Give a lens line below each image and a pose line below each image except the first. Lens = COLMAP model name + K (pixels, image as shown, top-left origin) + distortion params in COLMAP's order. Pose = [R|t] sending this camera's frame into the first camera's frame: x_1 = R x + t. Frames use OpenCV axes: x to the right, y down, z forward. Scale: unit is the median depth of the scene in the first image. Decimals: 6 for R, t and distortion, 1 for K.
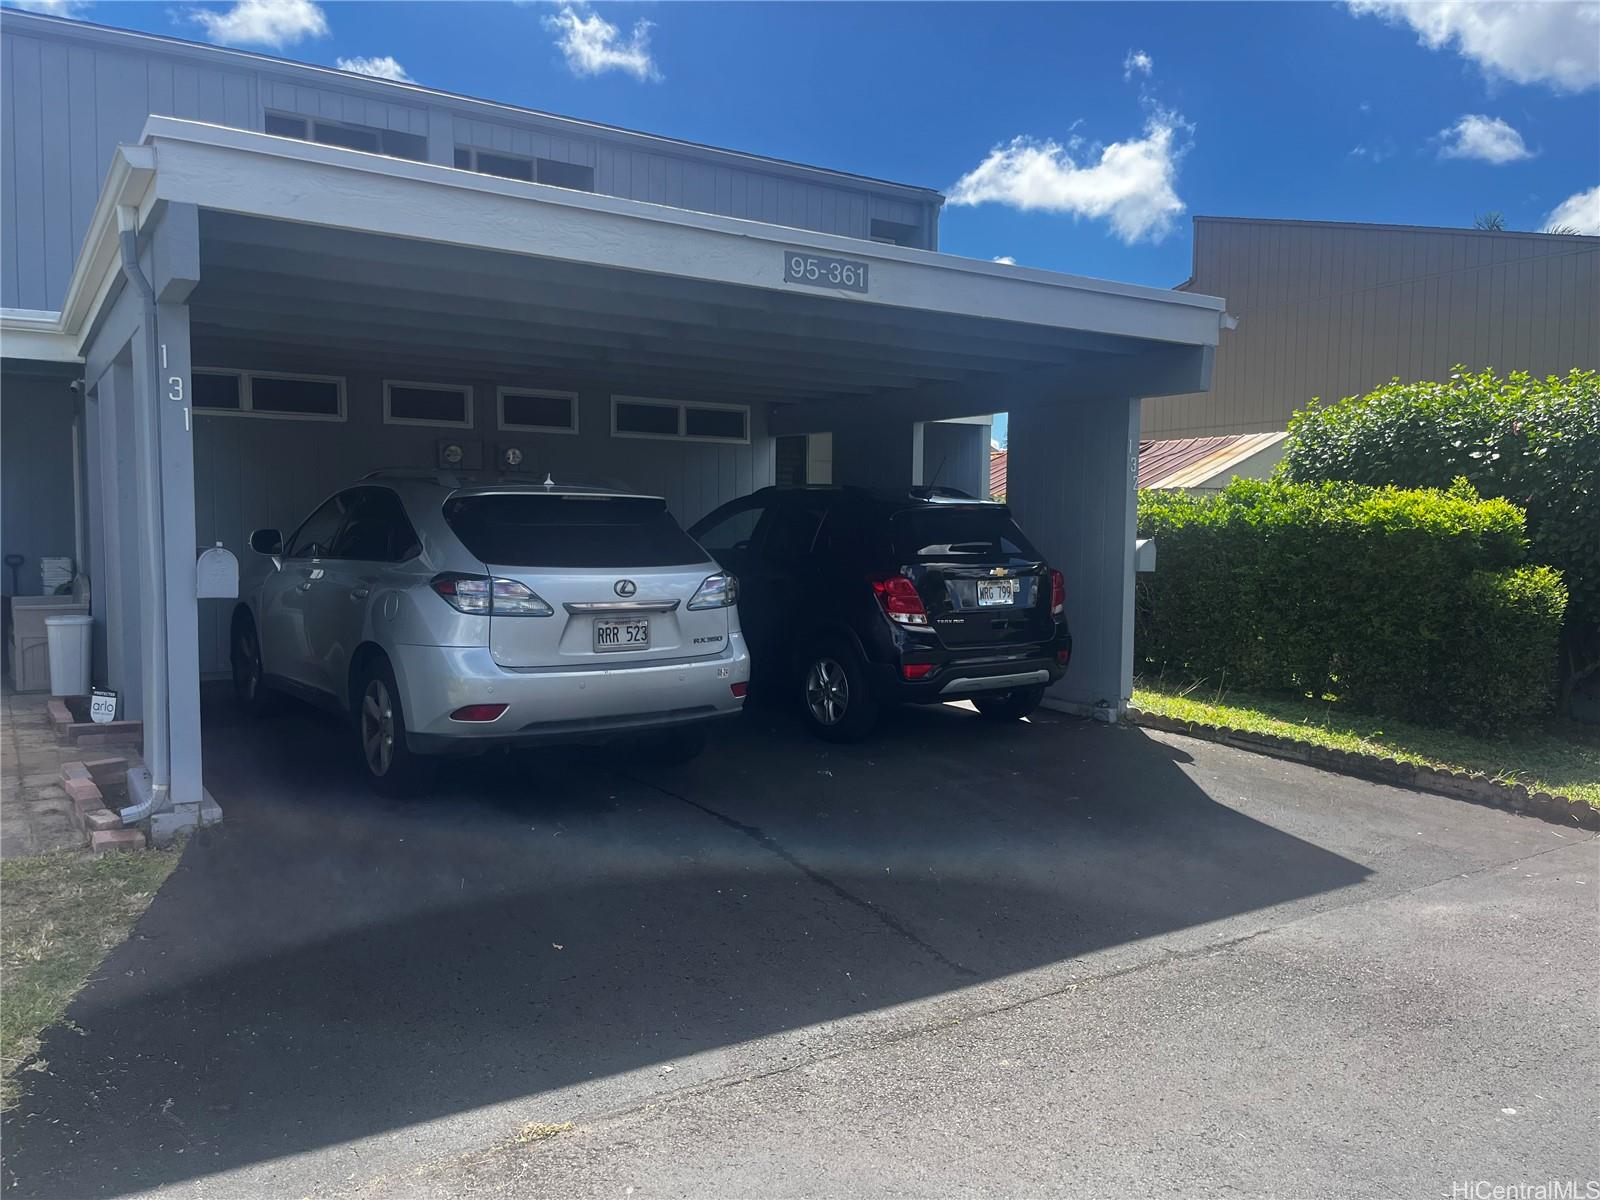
lens RADIAL K [[1230.3, 0, 796.0], [0, 1230.3, 612.0], [0, 0, 1]] dist [0.063835, -0.096134]
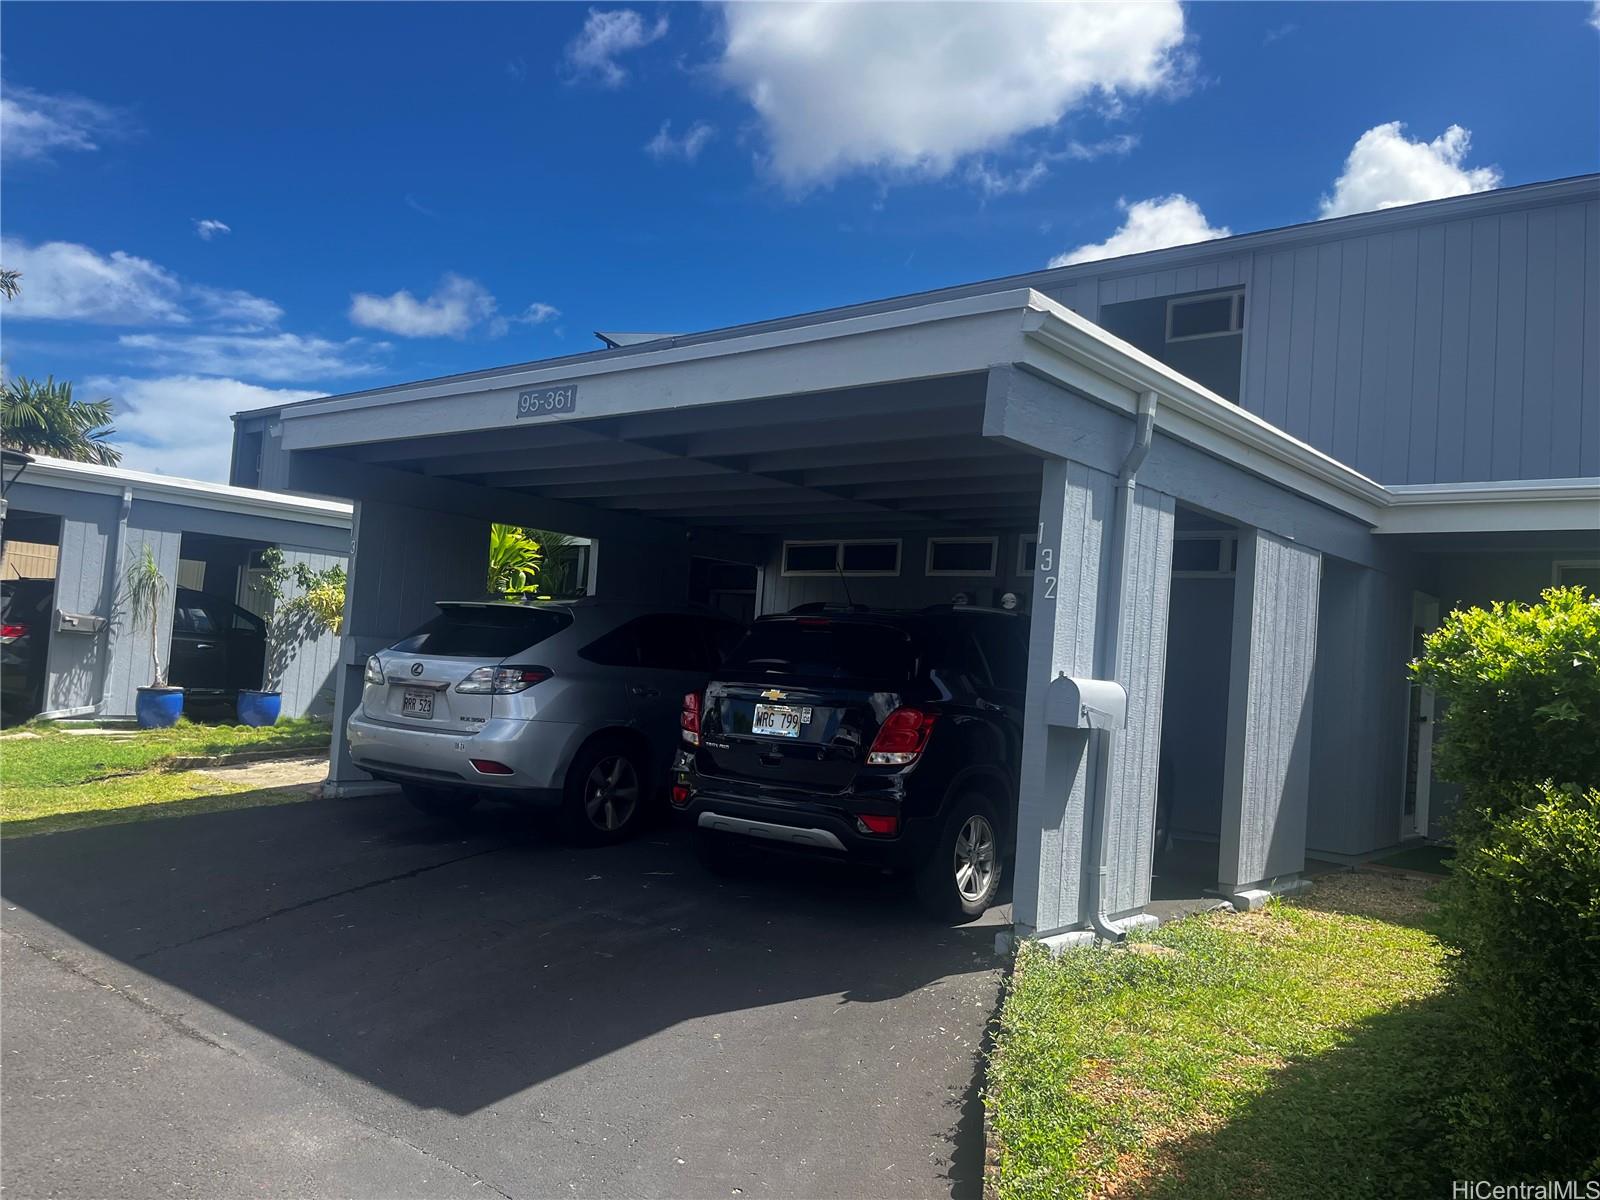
lens RADIAL K [[1230.3, 0, 796.0], [0, 1230.3, 612.0], [0, 0, 1]] dist [0.063835, -0.096134]
pose [[0.280573, -0.031825, -0.959305, 1.162016], [-0.132794, 0.988552, -0.071634, -0.036322], [0.950602, 0.147489, 0.273135, 0.941520]]
